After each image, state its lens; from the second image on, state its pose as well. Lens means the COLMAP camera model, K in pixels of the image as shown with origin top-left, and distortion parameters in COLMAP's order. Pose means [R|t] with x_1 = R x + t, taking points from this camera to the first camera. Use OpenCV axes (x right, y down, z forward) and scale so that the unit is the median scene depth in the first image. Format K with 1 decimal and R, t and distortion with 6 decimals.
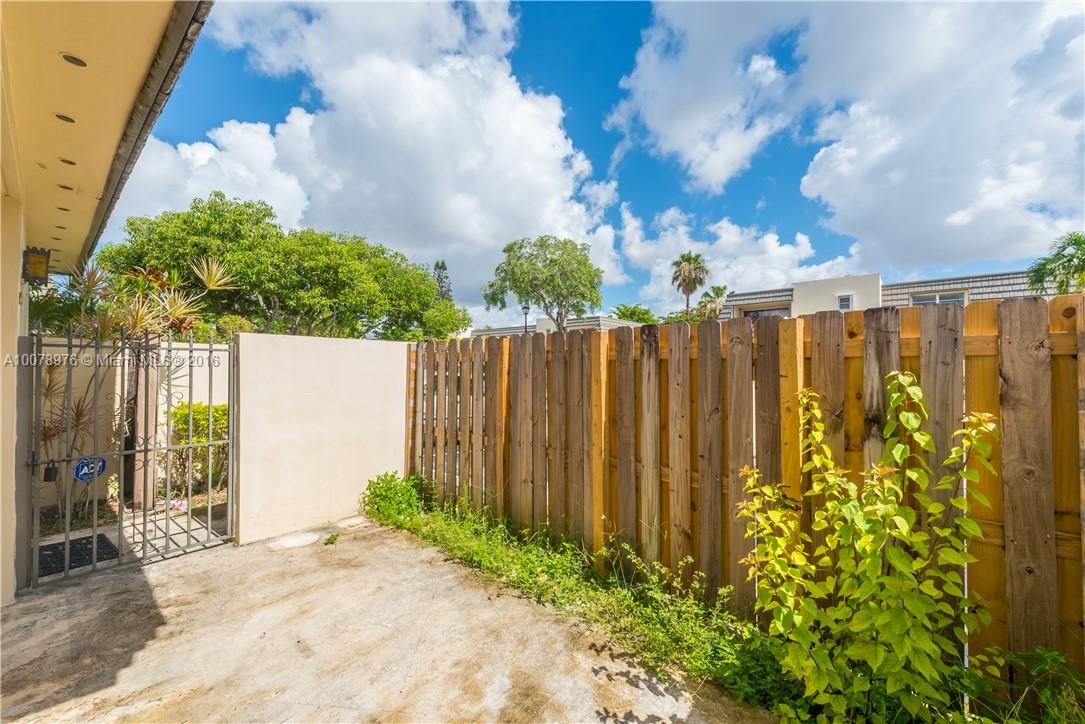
lens RADIAL K [[422.5, 0, 538.2], [0, 422.5, 363.3], [0, 0, 1]] dist [0.015551, -0.005313]
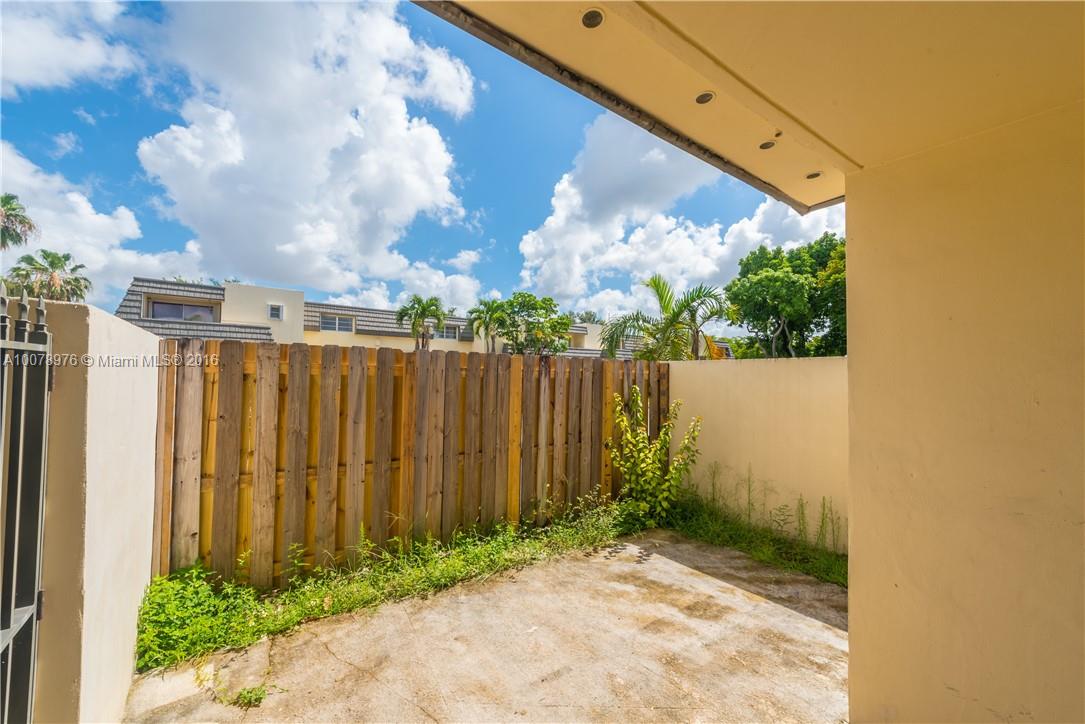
lens RADIAL K [[427.8, 0, 539.3], [0, 427.8, 366.6], [0, 0, 1]] dist [0.022324, -0.004791]
pose [[0.228699, 0.022451, 0.973238, -0.758970], [-0.026817, 0.999500, -0.016755, -0.015103], [-0.973128, -0.022268, 0.229187, 0.399965]]
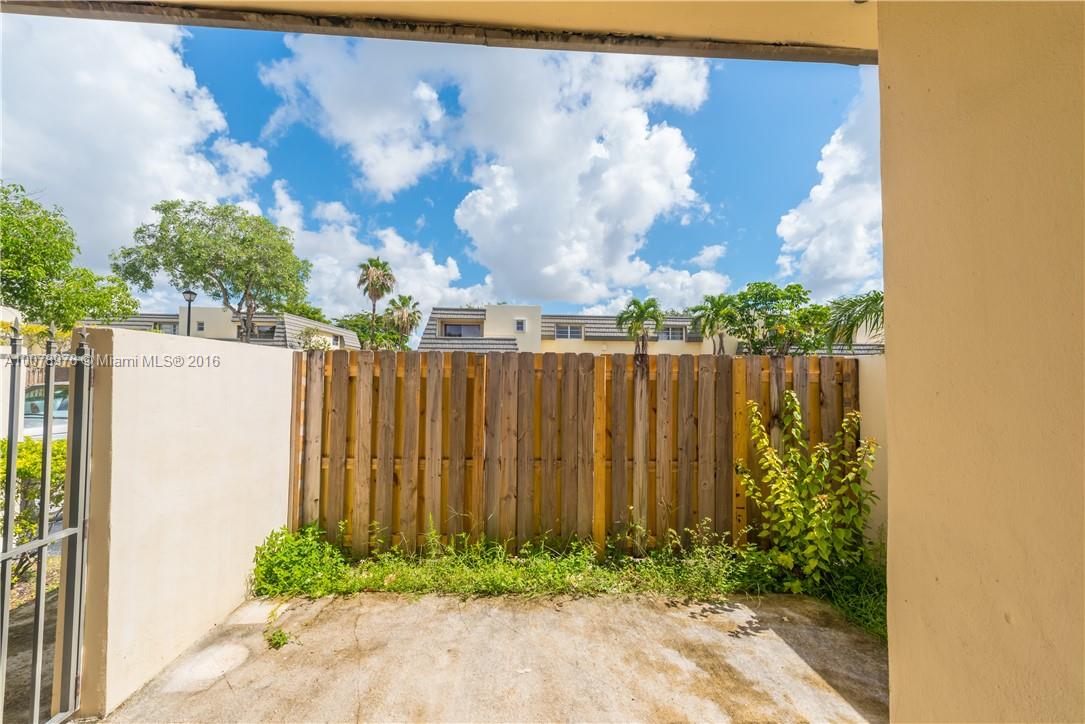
lens RADIAL K [[426.6, 0, 536.8], [0, 426.6, 364.6], [0, 0, 1]] dist [0.013042, -0.000204]
pose [[0.719822, 0.023990, 0.693744, -0.533326], [-0.018026, 0.999712, -0.015867, -0.018678], [-0.693924, -0.001084, 0.720047, 0.166161]]
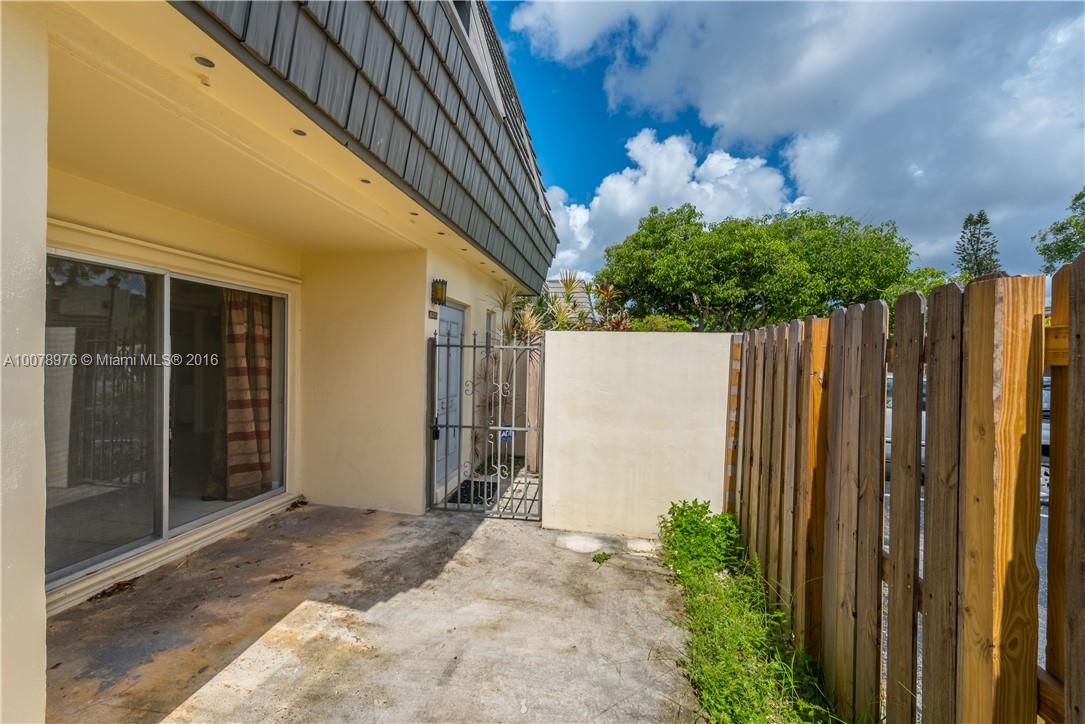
lens RADIAL K [[422.5, 0, 538.2], [0, 422.5, 363.3], [0, 0, 1]] dist [0.015551, -0.005313]
pose [[0.512454, 0.020230, -0.858476, 0.160263], [-0.008568, 0.999793, 0.018446, -0.008128], [0.858672, -0.002098, 0.512522, 0.336710]]
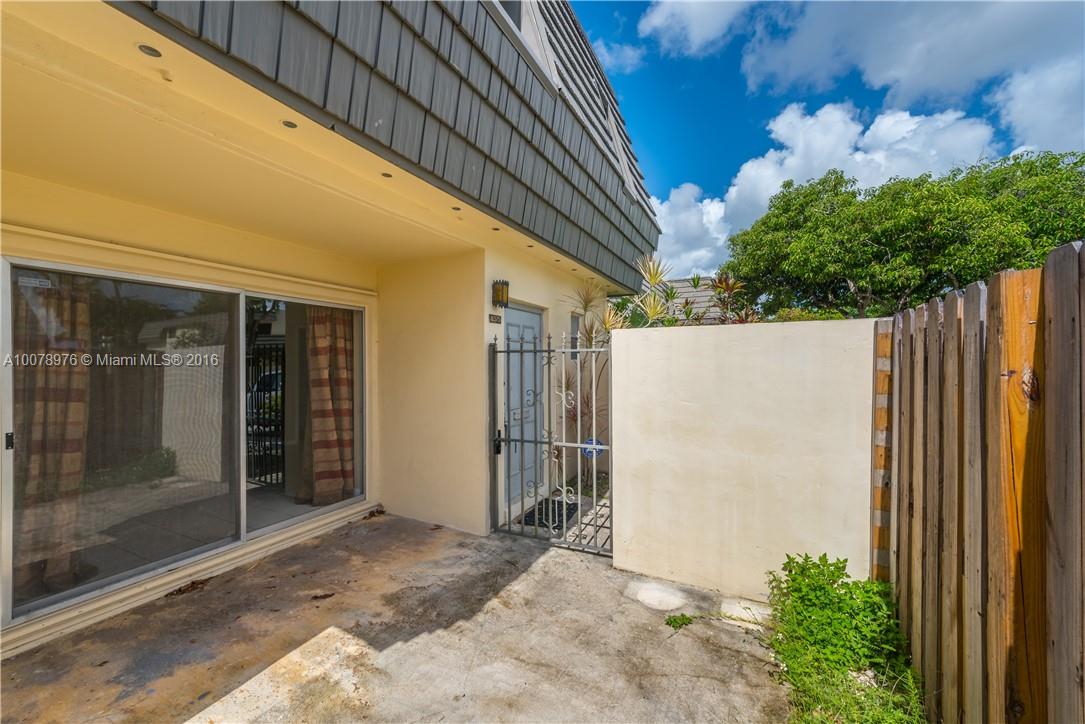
lens RADIAL K [[422.5, 0, 538.2], [0, 422.5, 363.3], [0, 0, 1]] dist [0.015551, -0.005313]
pose [[0.235939, -0.005677, -0.971751, 0.099729], [0.017555, 0.999845, -0.001579, -0.002103], [0.971609, -0.016687, 0.236002, 0.491860]]
